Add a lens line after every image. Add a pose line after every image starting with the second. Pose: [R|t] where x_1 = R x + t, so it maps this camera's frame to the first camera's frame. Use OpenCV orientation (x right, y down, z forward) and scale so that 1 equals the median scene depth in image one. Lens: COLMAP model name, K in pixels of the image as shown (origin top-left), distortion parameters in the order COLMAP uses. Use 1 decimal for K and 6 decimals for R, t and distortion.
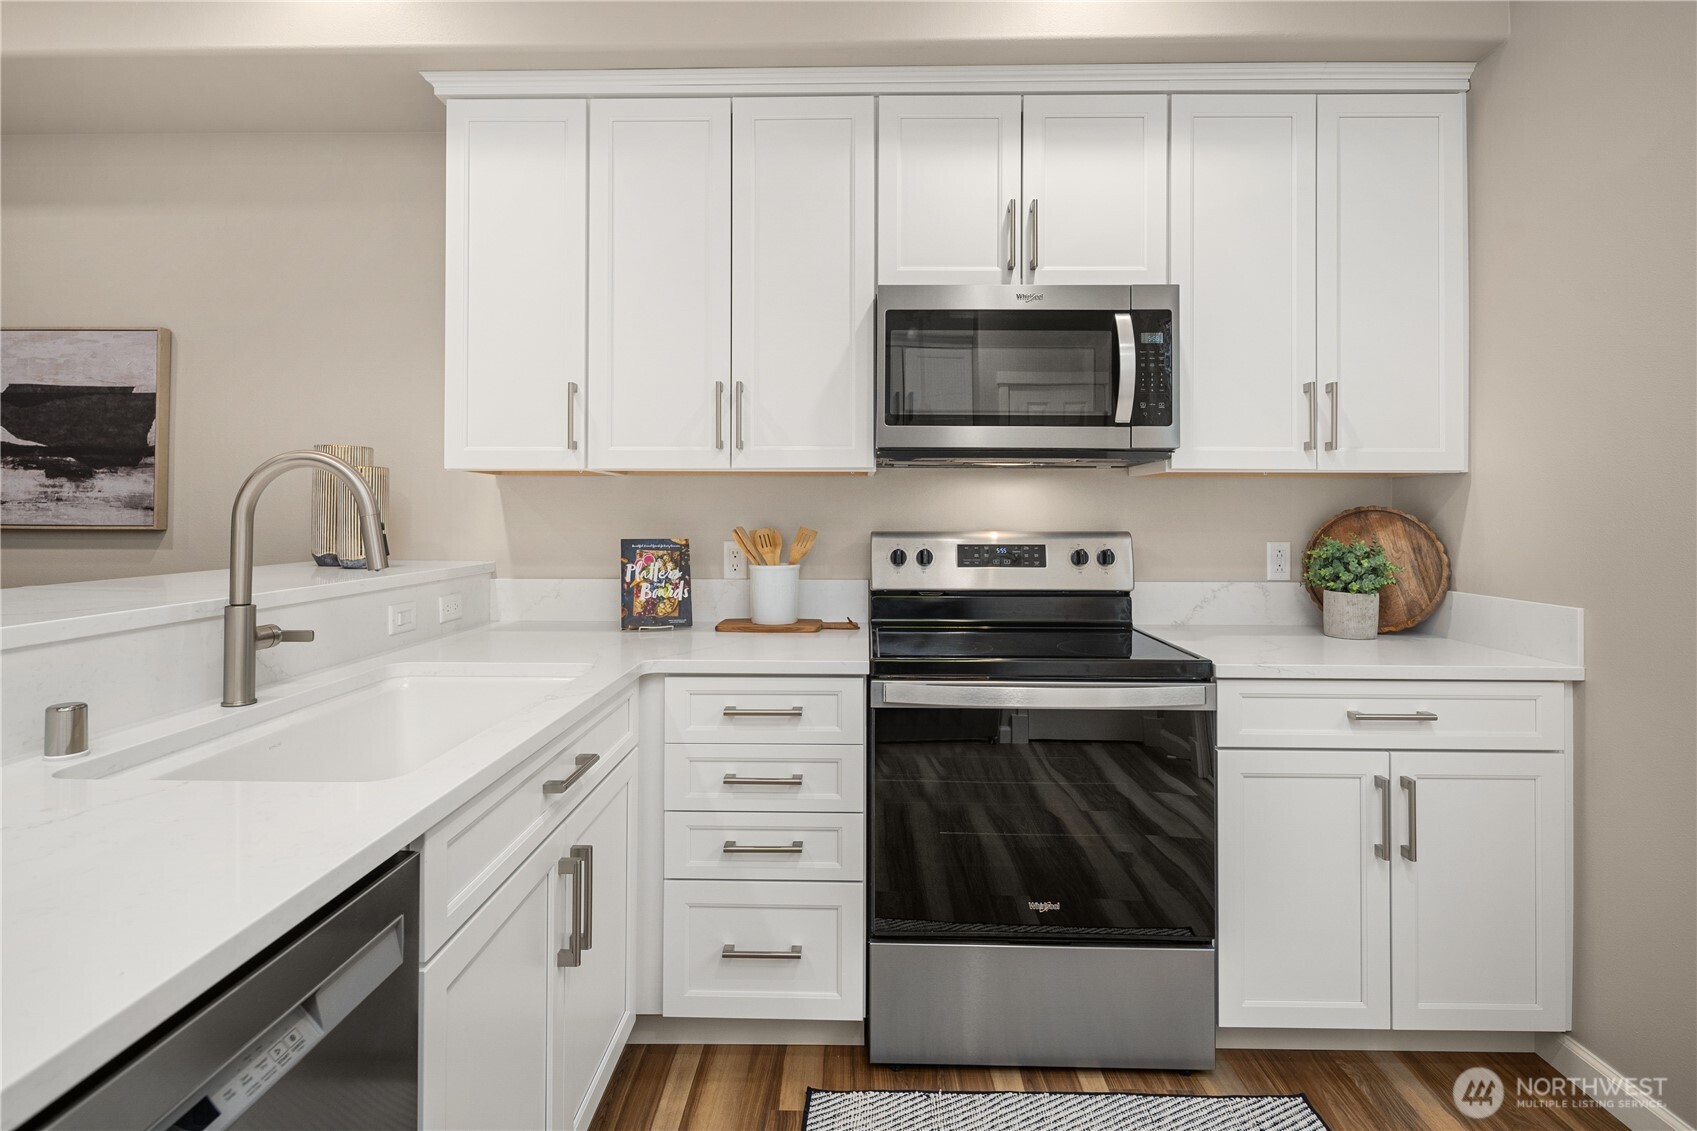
lens RADIAL K [[836.1, 0, 841.2], [0, 836.1, 503.6], [0, 0, 1]] dist [0.005665, -0.002861]
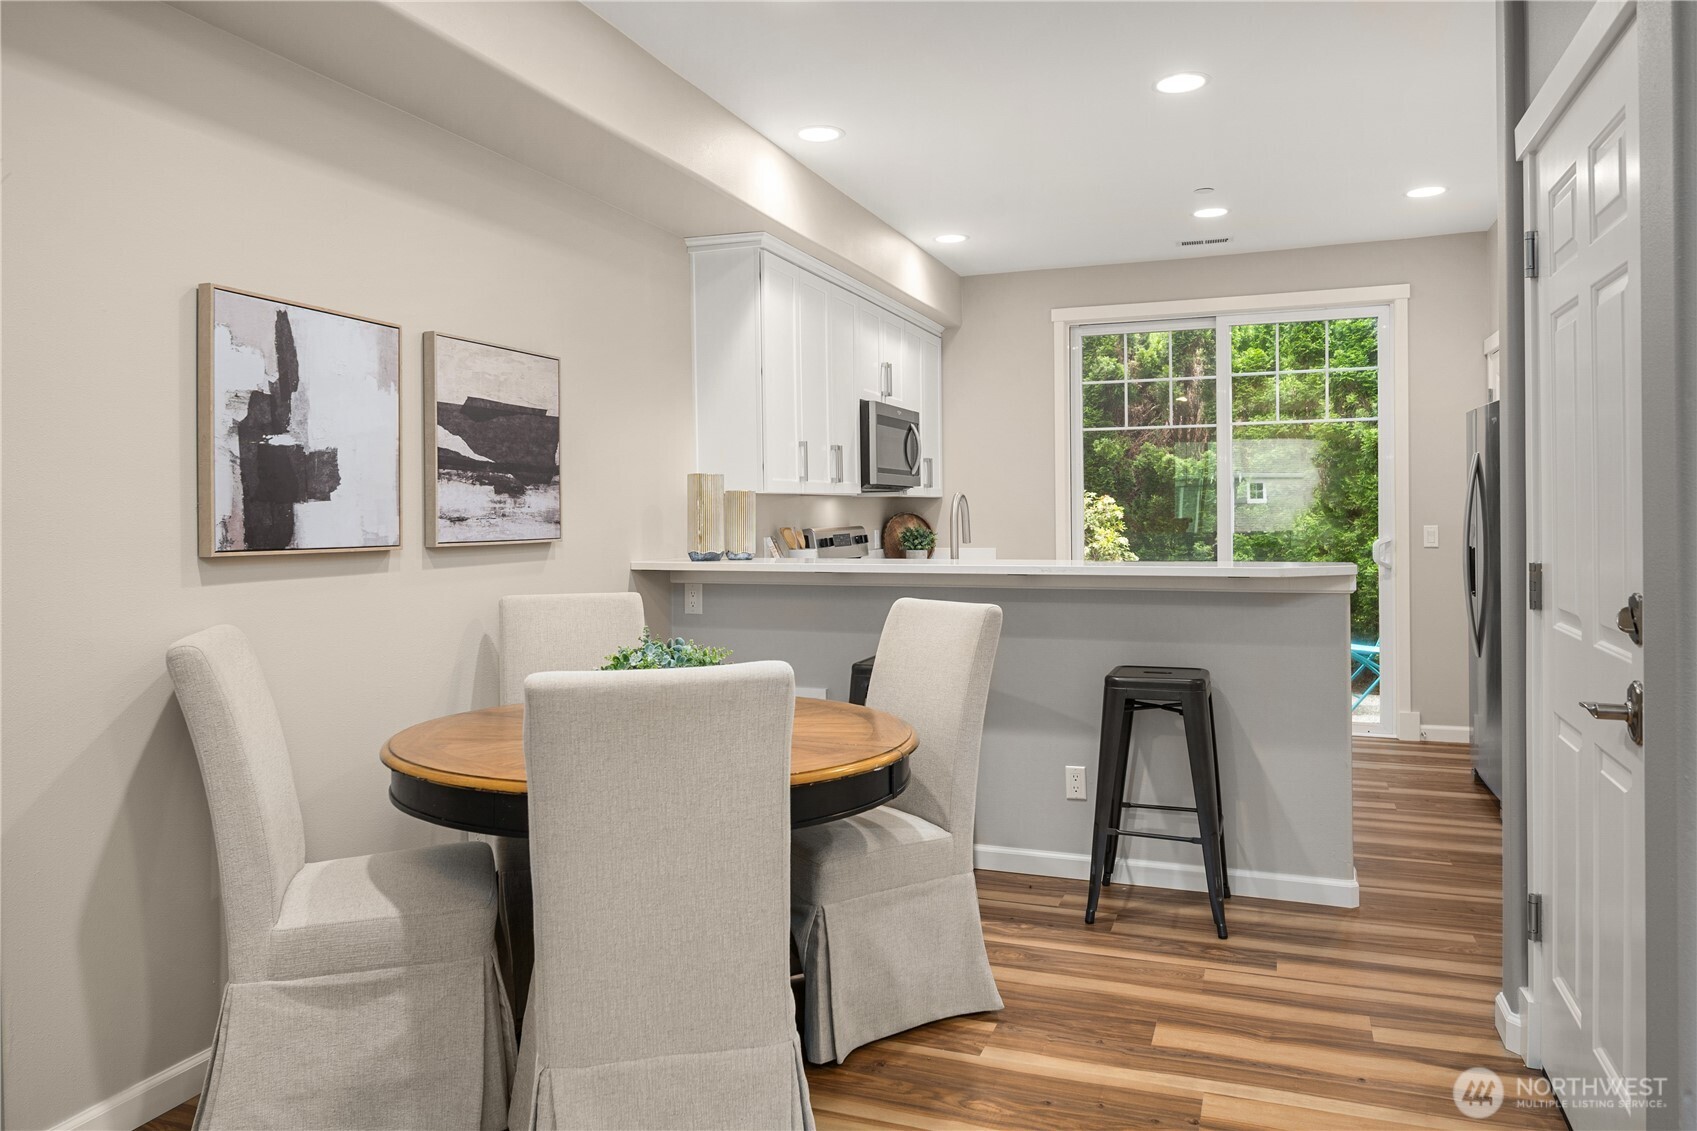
lens RADIAL K [[1181.2, 0, 818.4], [0, 1181.2, 510.3], [0, 0, 1]] dist [-0.009523, -0.000926]
pose [[0.339296, -0.007133, 0.940652, -2.512873], [0.001693, 0.999974, 0.006972, -0.023609], [-0.940678, -0.000773, 0.339300, 0.182399]]
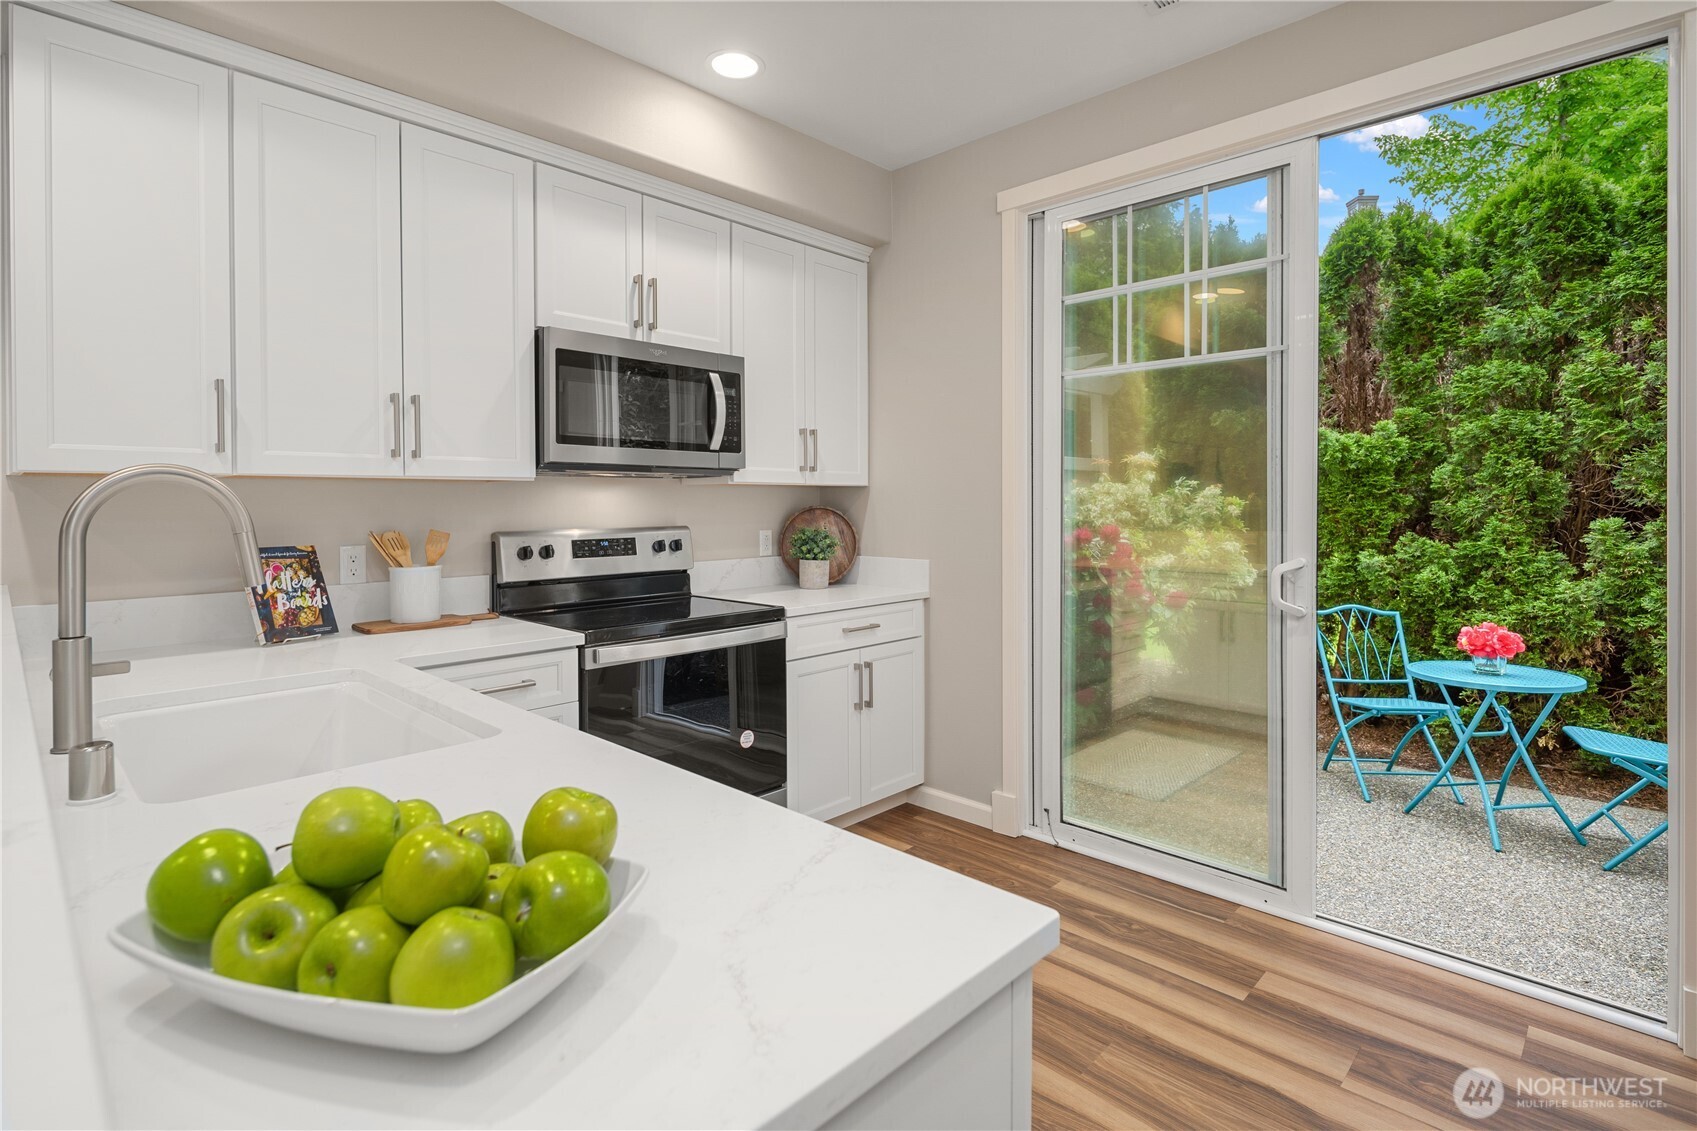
lens RADIAL K [[836.1, 0, 845.3], [0, 836.1, 506.3], [0, 0, 1]] dist [0.005665, -0.002861]
pose [[0.675883, -0.009302, 0.736950, -0.537022], [0.000014, 0.999921, 0.012609, -0.016851], [-0.737009, -0.008512, 0.675829, -0.121504]]
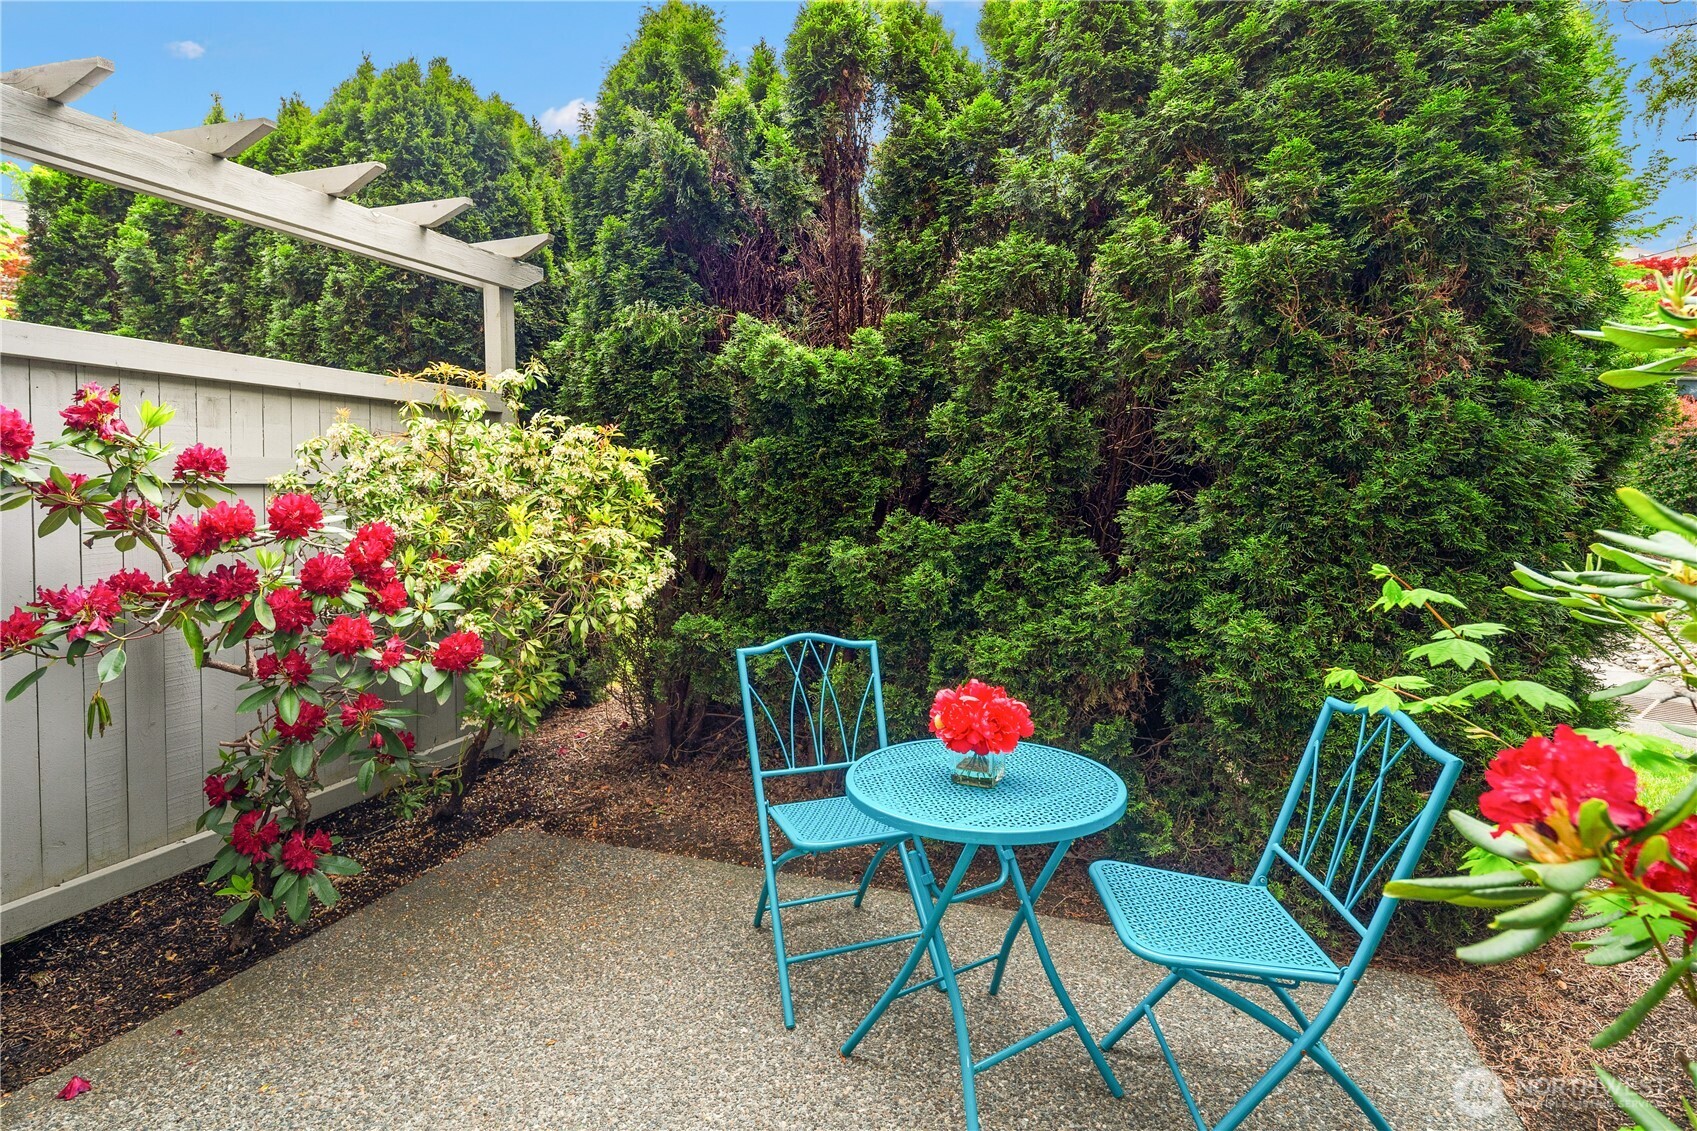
lens RADIAL K [[836.1, 0, 843.9], [0, 836.1, 513.3], [0, 0, 1]] dist [0.005665, -0.002861]
pose [[0.312812, -0.034327, 0.949195, 0.668383], [-0.012433, 0.999113, 0.040229, 0.029263], [-0.949734, -0.024385, 0.312108, -0.073963]]
